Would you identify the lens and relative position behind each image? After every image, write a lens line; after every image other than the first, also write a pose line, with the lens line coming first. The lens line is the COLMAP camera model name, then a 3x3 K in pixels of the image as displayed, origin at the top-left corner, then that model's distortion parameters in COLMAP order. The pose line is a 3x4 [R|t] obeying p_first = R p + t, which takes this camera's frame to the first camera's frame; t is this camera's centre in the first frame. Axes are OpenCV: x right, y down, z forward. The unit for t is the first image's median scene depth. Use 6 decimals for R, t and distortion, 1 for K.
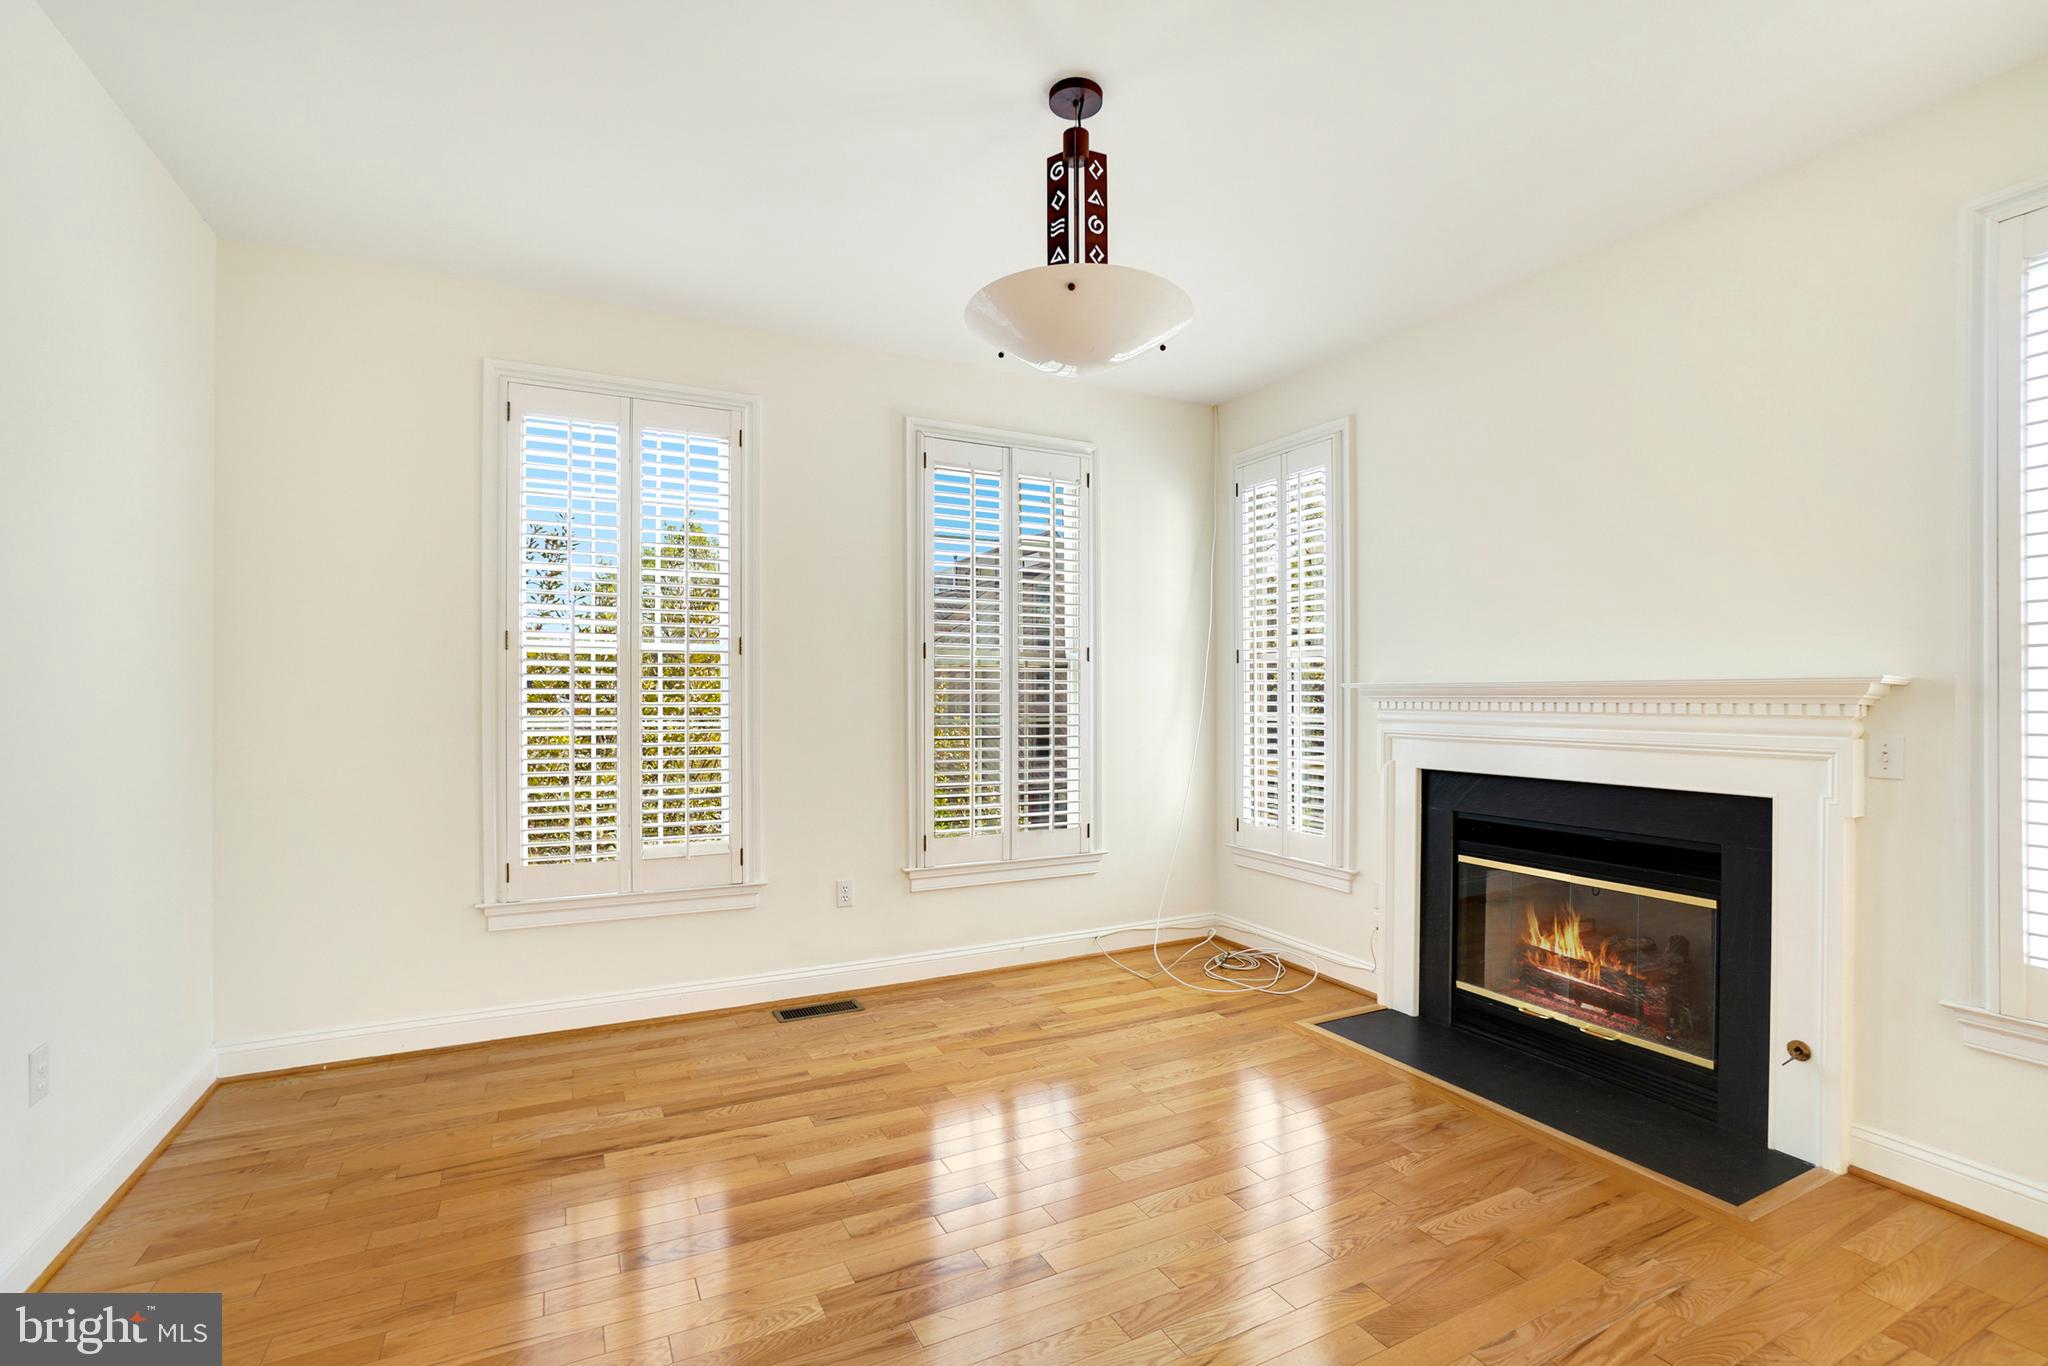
lens RADIAL K [[910.6, 0, 1015.6], [0, 910.6, 696.9], [0, 0, 1]] dist [-0.056453, 0.022944]
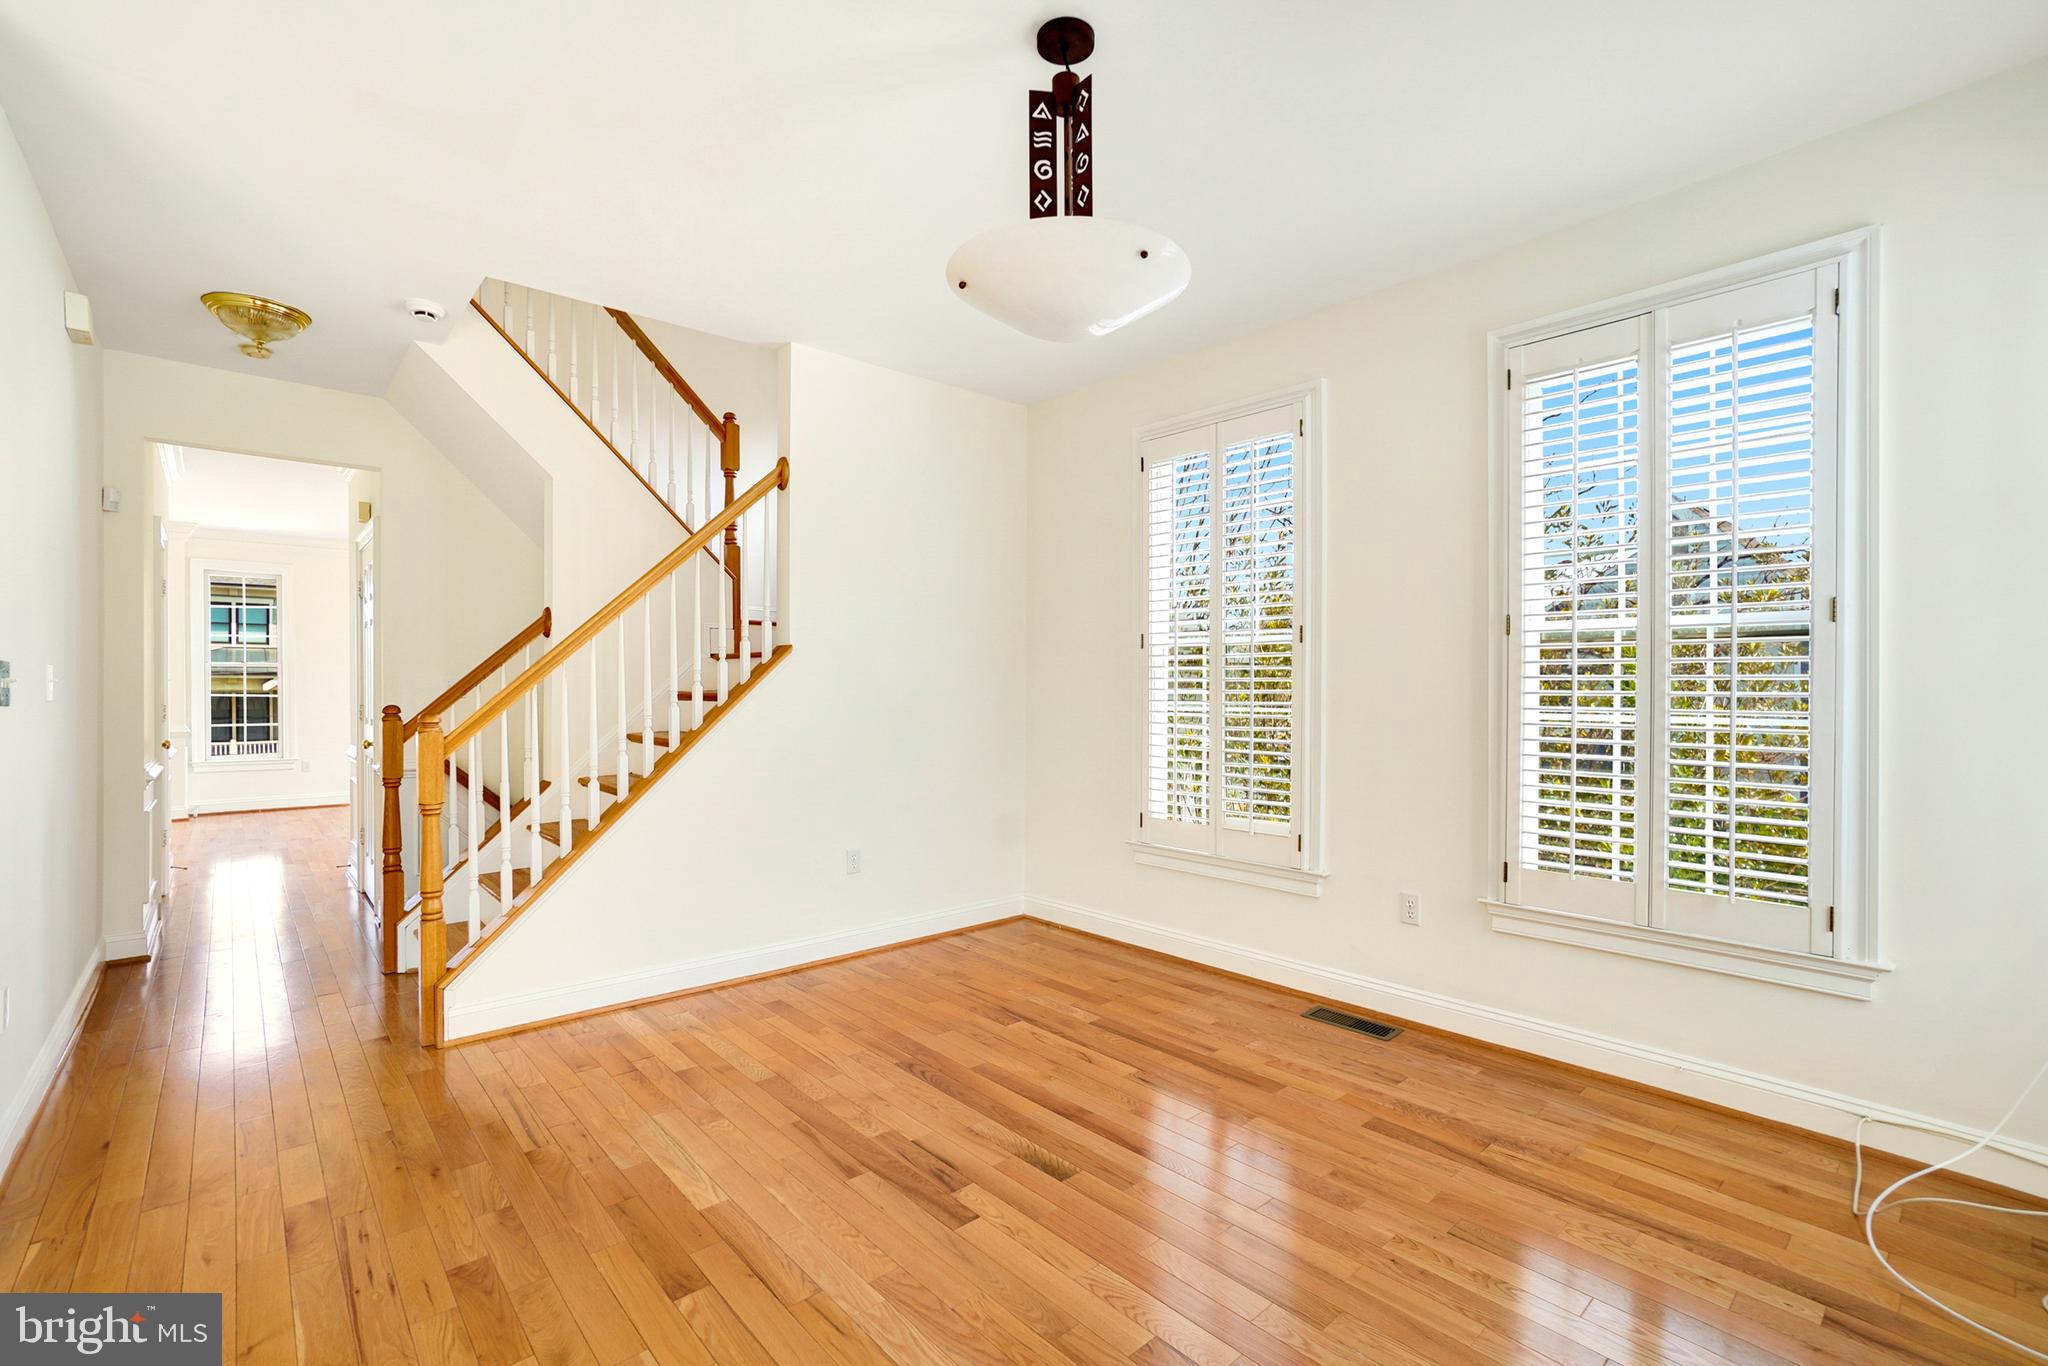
lens RADIAL K [[907.2, 0, 1014.8], [0, 907.2, 691.5], [0, 0, 1]] dist [-0.046722, 0.024820]
pose [[0.250212, 0.006147, -0.968172, 0.619880], [0.000745, 0.999978, 0.006542, 0.000921], [0.968191, -0.002358, 0.250202, 0.461088]]
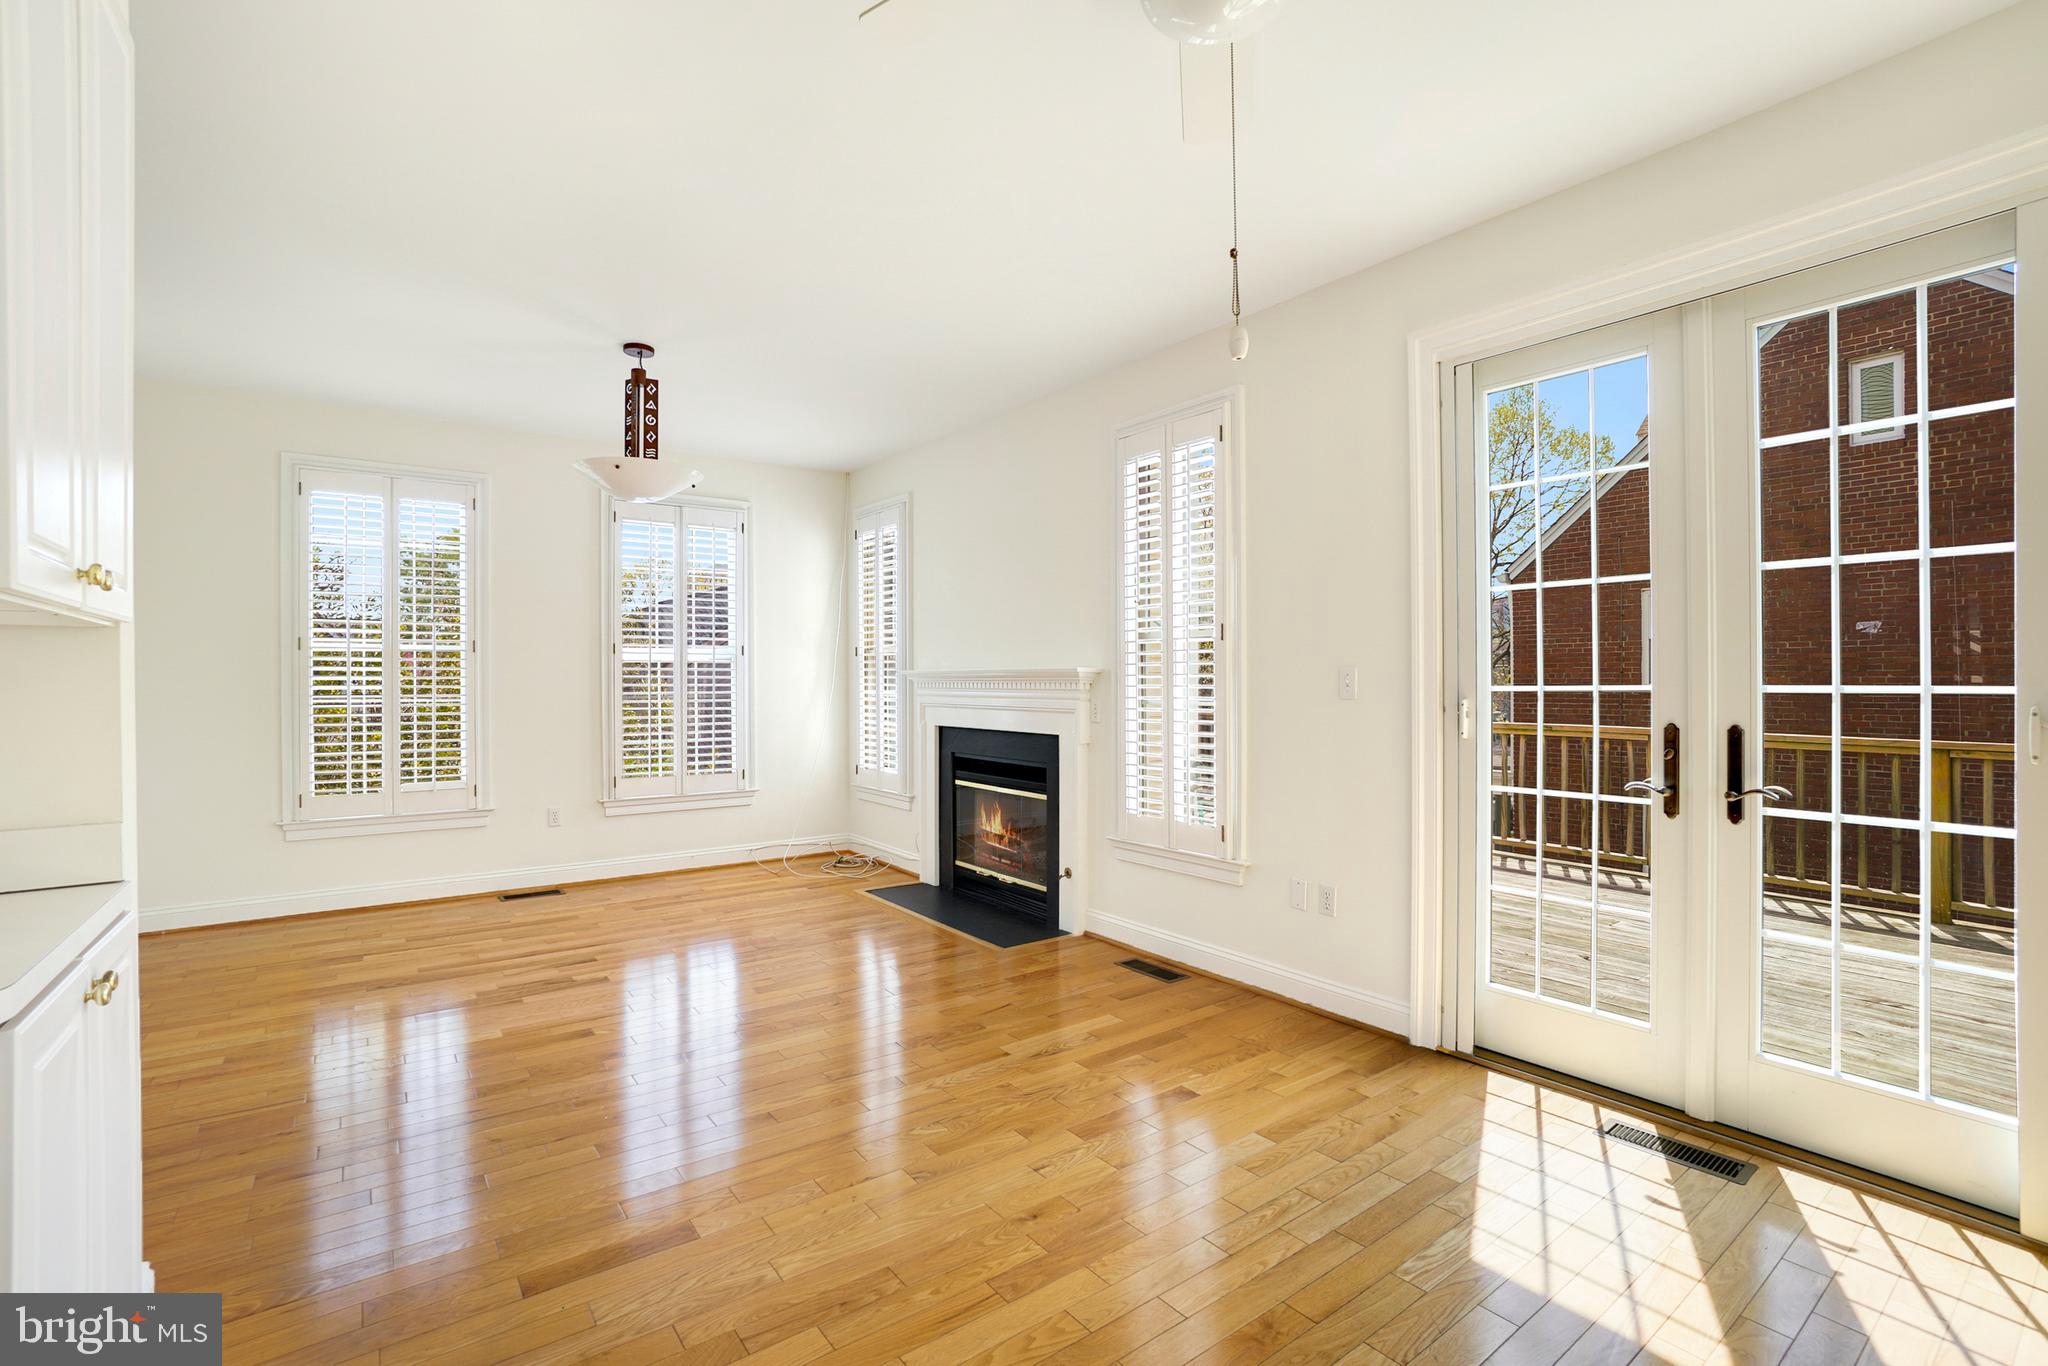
lens RADIAL K [[911.4, 0, 1009.3], [0, 911.4, 675.9], [0, 0, 1]] dist [-0.057627, 0.022430]
pose [[0.987219, -0.004043, 0.159320, 0.334636], [0.004856, 0.999977, -0.004713, 0.002234], [-0.159297, 0.005426, 0.987216, -0.593047]]
